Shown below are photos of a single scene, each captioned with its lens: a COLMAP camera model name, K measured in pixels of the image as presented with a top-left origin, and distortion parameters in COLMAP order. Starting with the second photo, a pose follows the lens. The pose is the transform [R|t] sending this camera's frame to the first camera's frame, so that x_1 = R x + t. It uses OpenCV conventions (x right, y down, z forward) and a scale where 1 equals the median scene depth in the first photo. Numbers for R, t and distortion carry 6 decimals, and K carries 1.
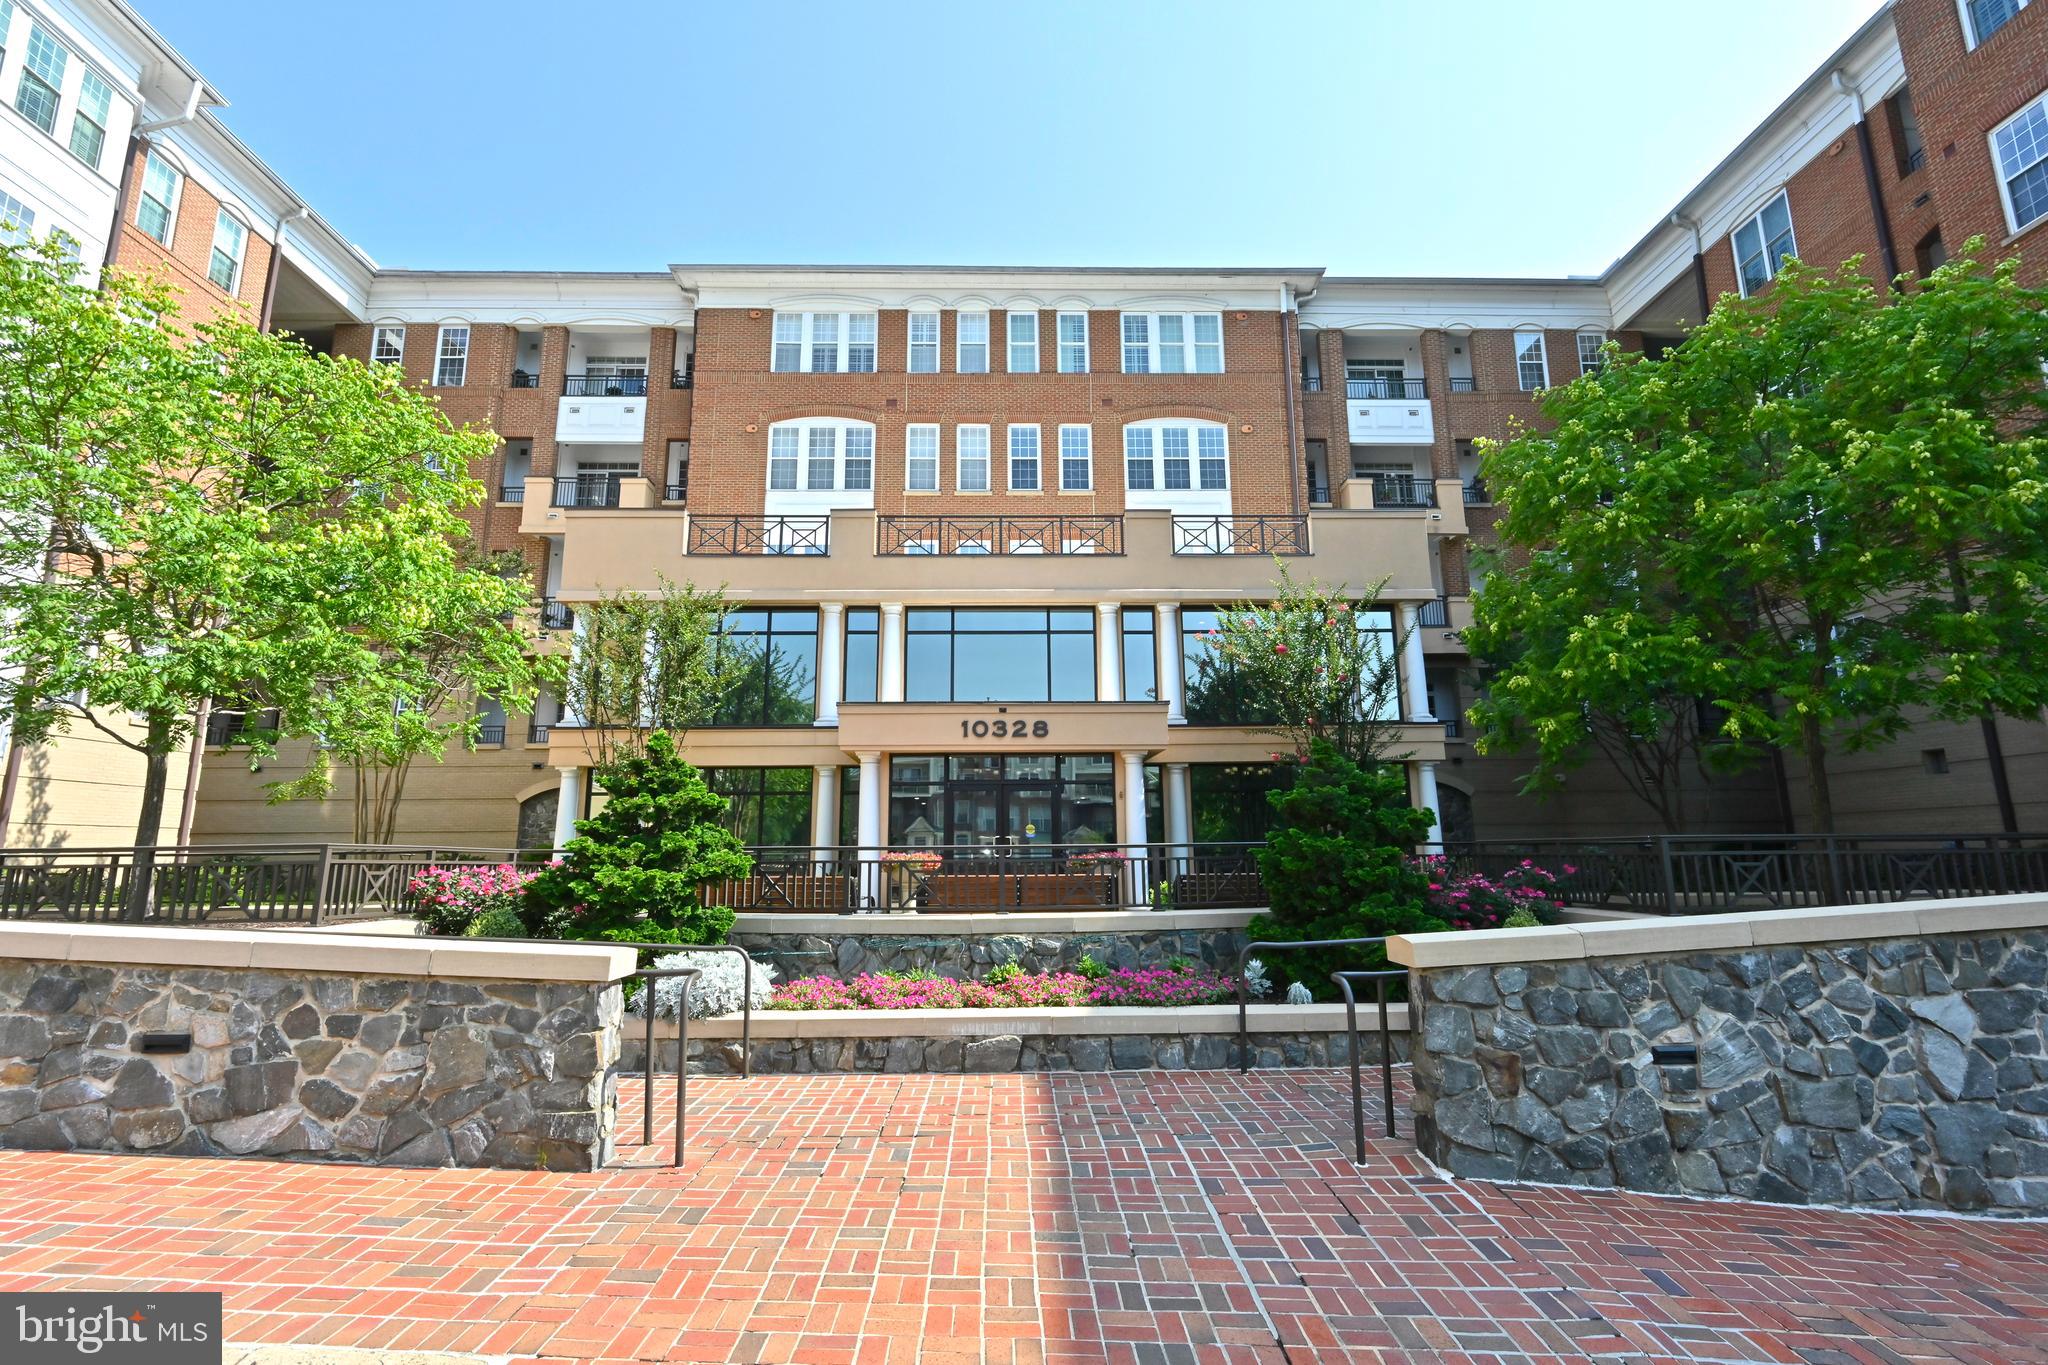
lens RADIAL K [[904.1, 0, 1024.8], [0, 904.1, 683.6], [0, 0, 1]] dist [0.000153, -0.000048]
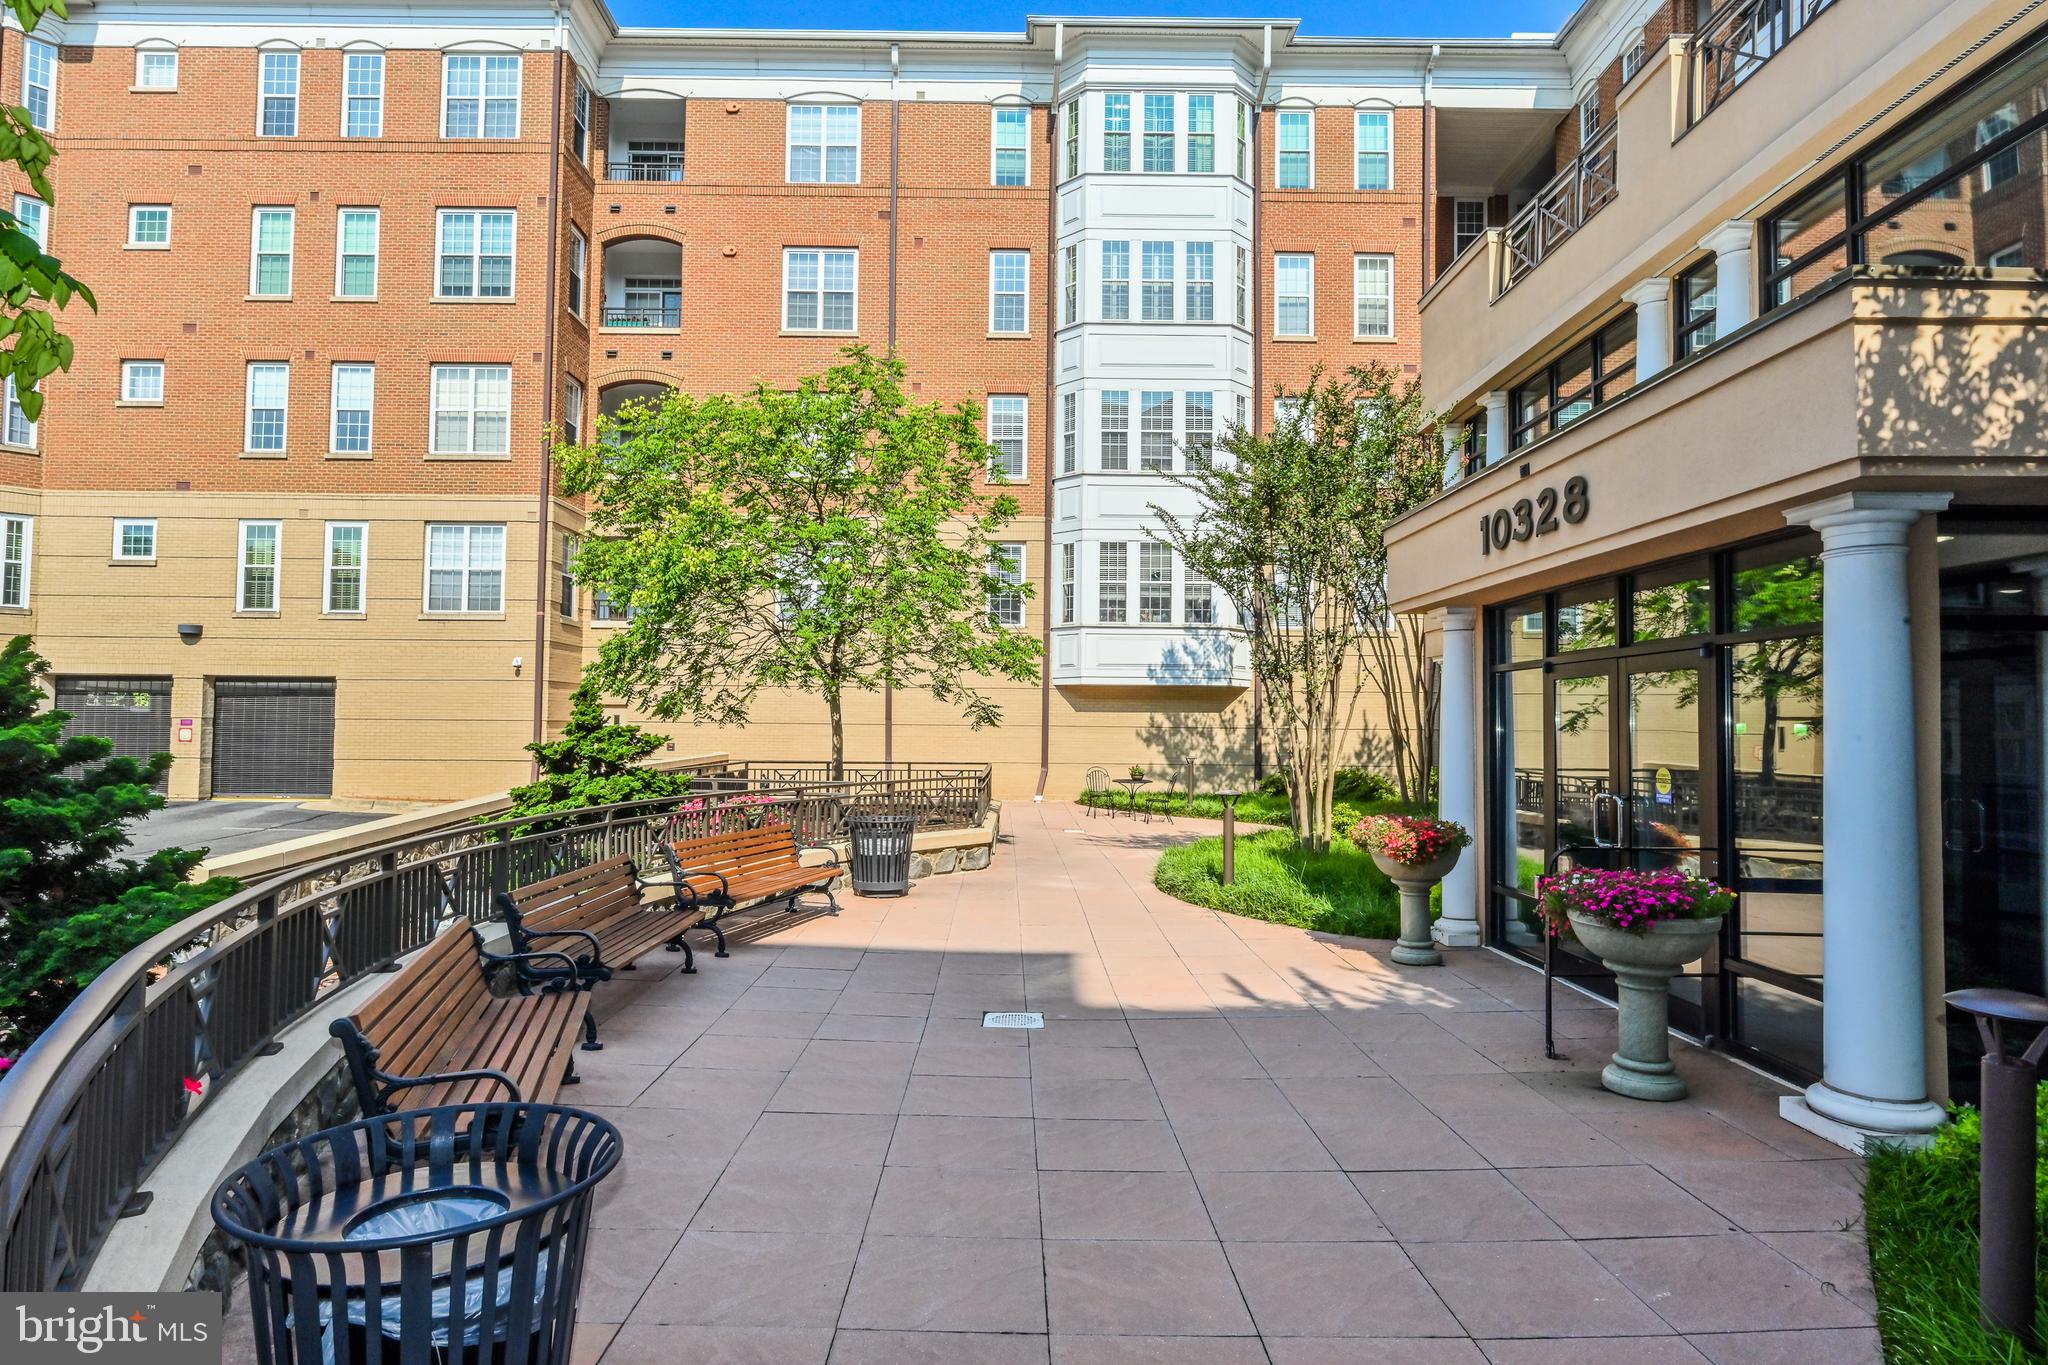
lens RADIAL K [[1101.5, 0, 1019.5], [0, 1101.5, 689.8], [0, 0, 1]] dist [0.001008, 0.001496]
pose [[-0.014351, -0.034814, -0.999291, 0.264301], [0.164531, 0.985689, -0.036703, 0.067578], [0.986267, -0.164942, -0.008417, 0.512358]]
